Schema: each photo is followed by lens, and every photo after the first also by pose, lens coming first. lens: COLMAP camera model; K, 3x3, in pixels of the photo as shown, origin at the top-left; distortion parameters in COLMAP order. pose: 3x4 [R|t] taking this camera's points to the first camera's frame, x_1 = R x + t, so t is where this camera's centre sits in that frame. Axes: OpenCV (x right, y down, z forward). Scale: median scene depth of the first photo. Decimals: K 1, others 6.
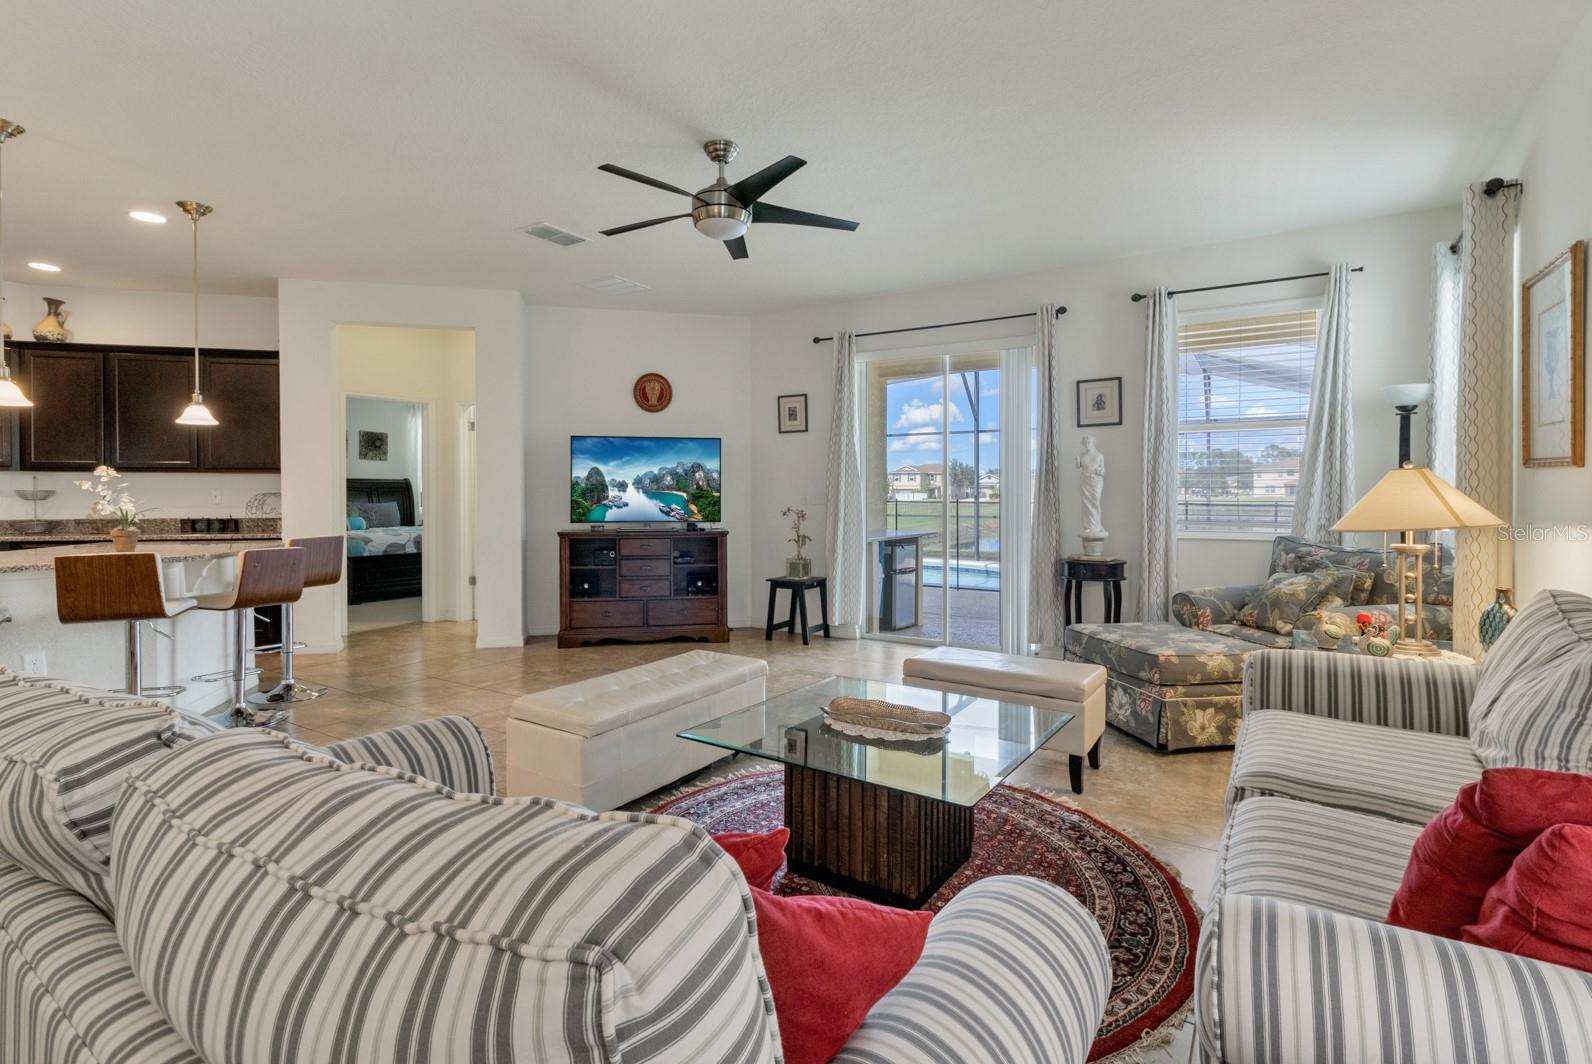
lens RADIAL K [[746.1, 0, 811.1], [0, 746.1, 495.4], [0, 0, 1]] dist [0.000884, 0.001666]
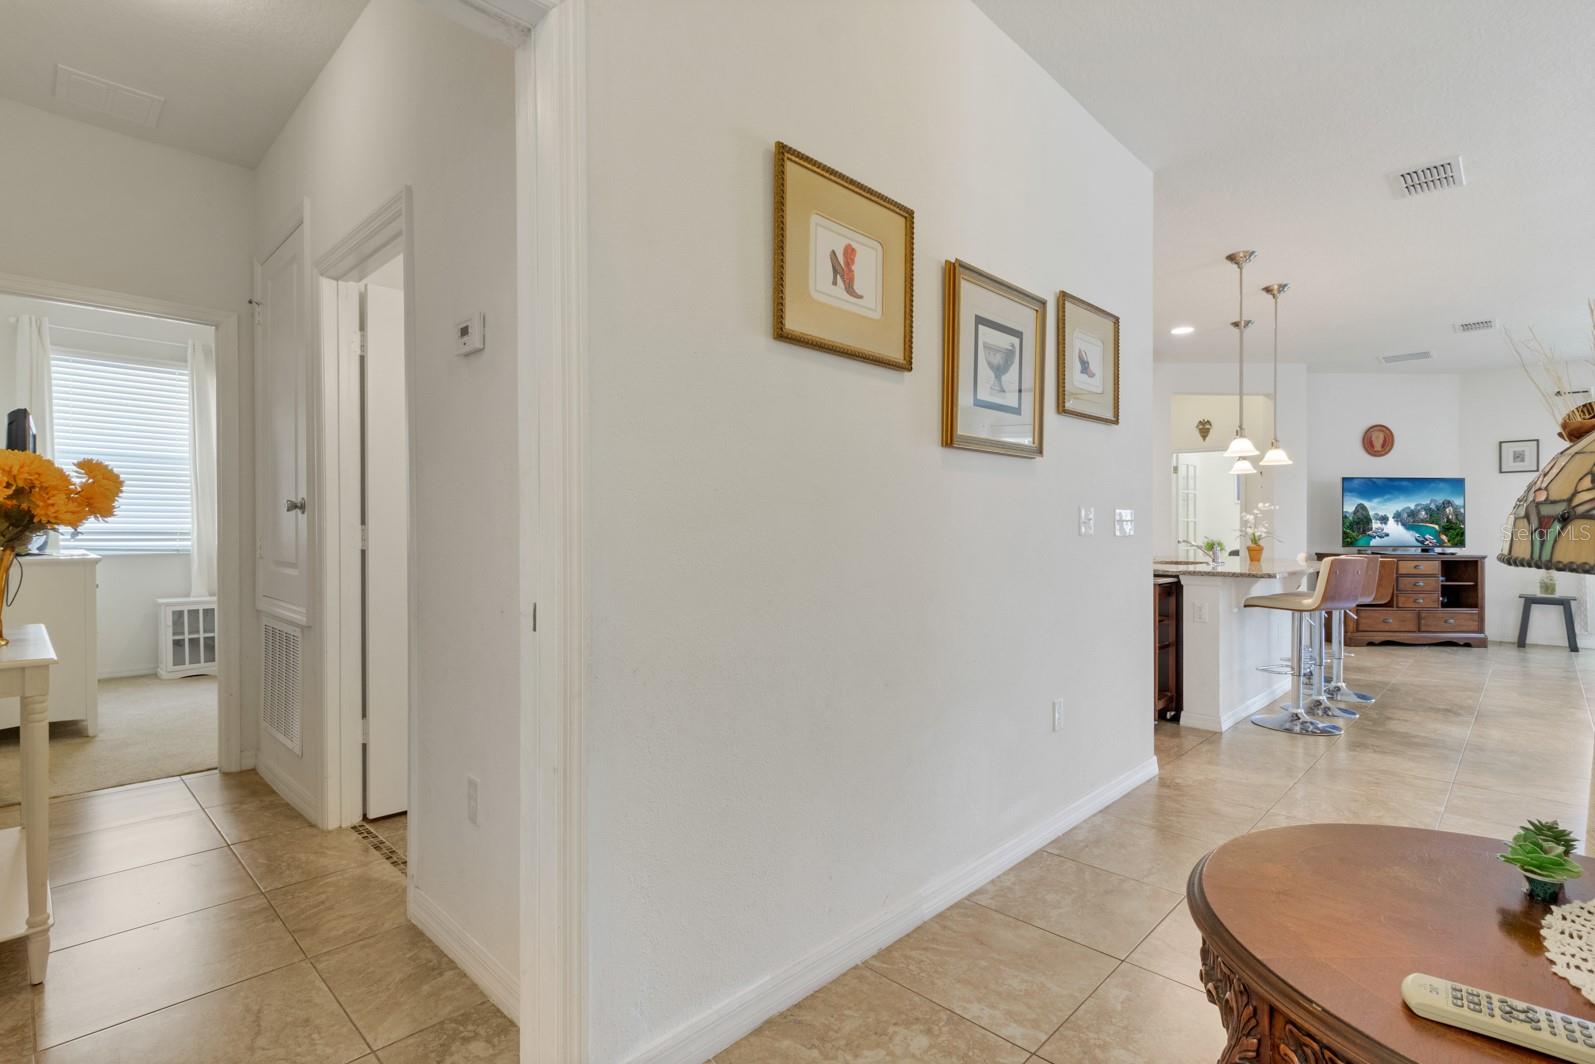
lens RADIAL K [[747.5, 0, 777.3], [0, 747.5, 534.2], [0, 0, 1]] dist [0.000884, 0.001666]
pose [[0.970294, -0.004270, -0.241889, -0.916208], [0.002452, 0.999966, -0.007817, 0.018740], [0.241915, 0.006992, 0.970272, -0.411325]]
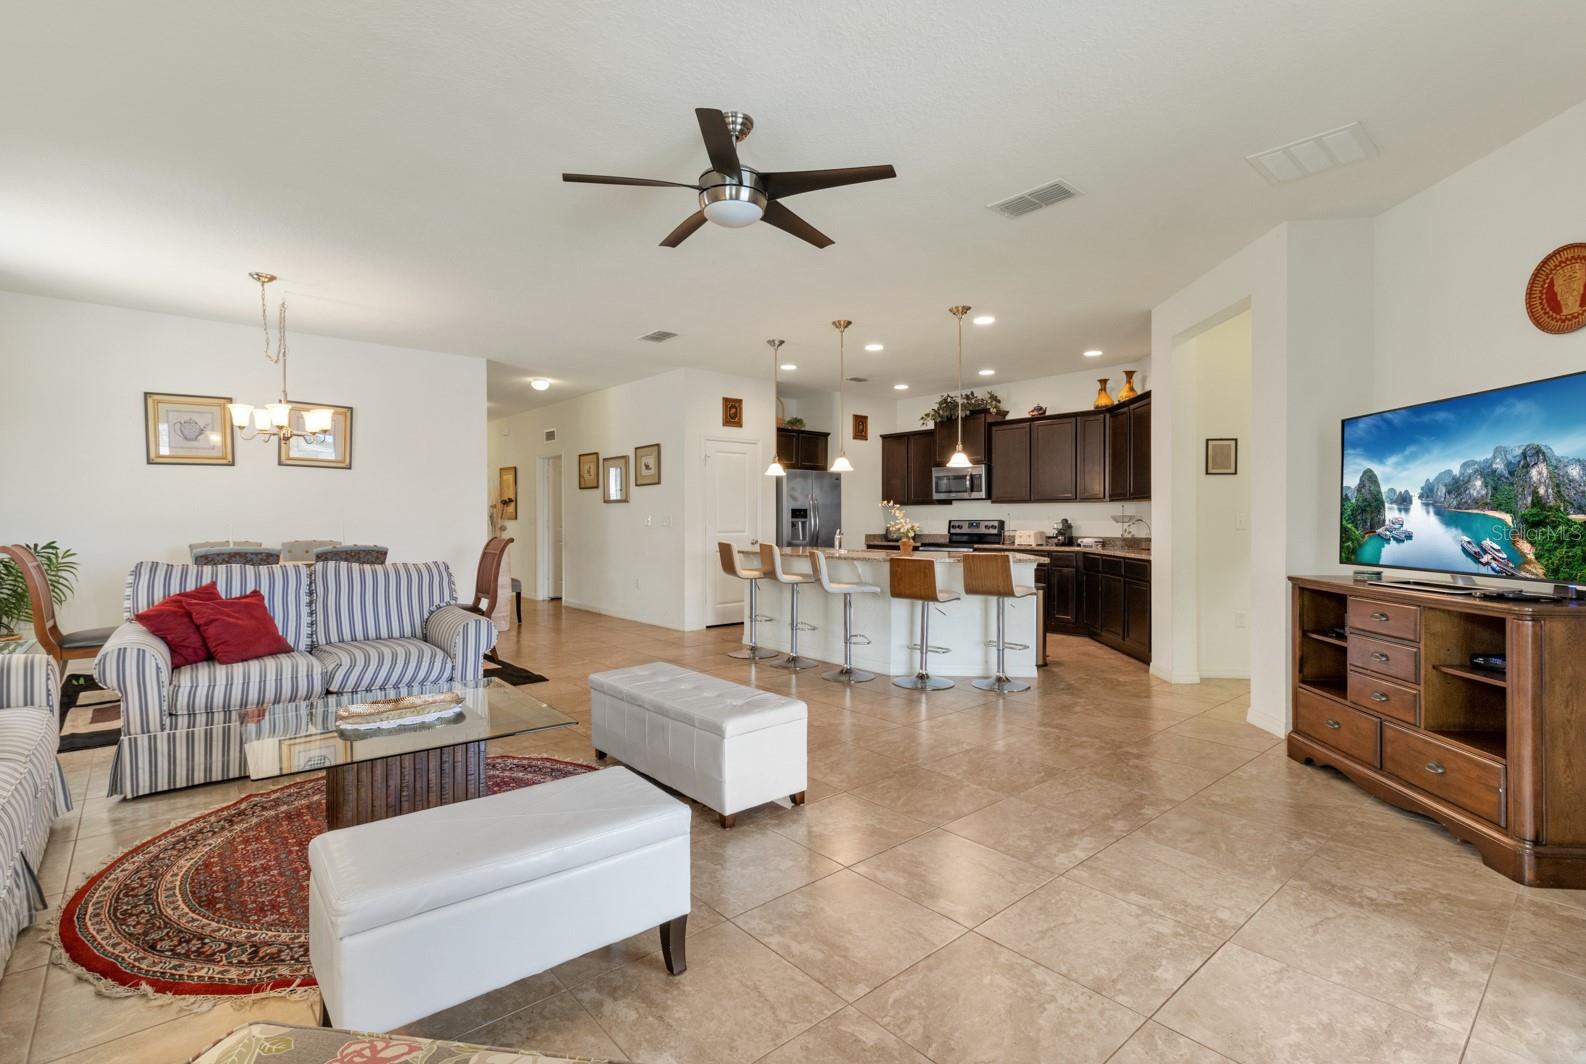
lens RADIAL K [[743.2, 0, 762.2], [0, 743.2, 515.7], [0, 0, 1]] dist [0.000884, 0.001666]
pose [[-0.314659, -0.004538, -0.949194, 0.394319], [-0.003799, 0.999987, -0.003522, 0.001205], [0.949197, 0.002498, -0.314672, 0.737514]]
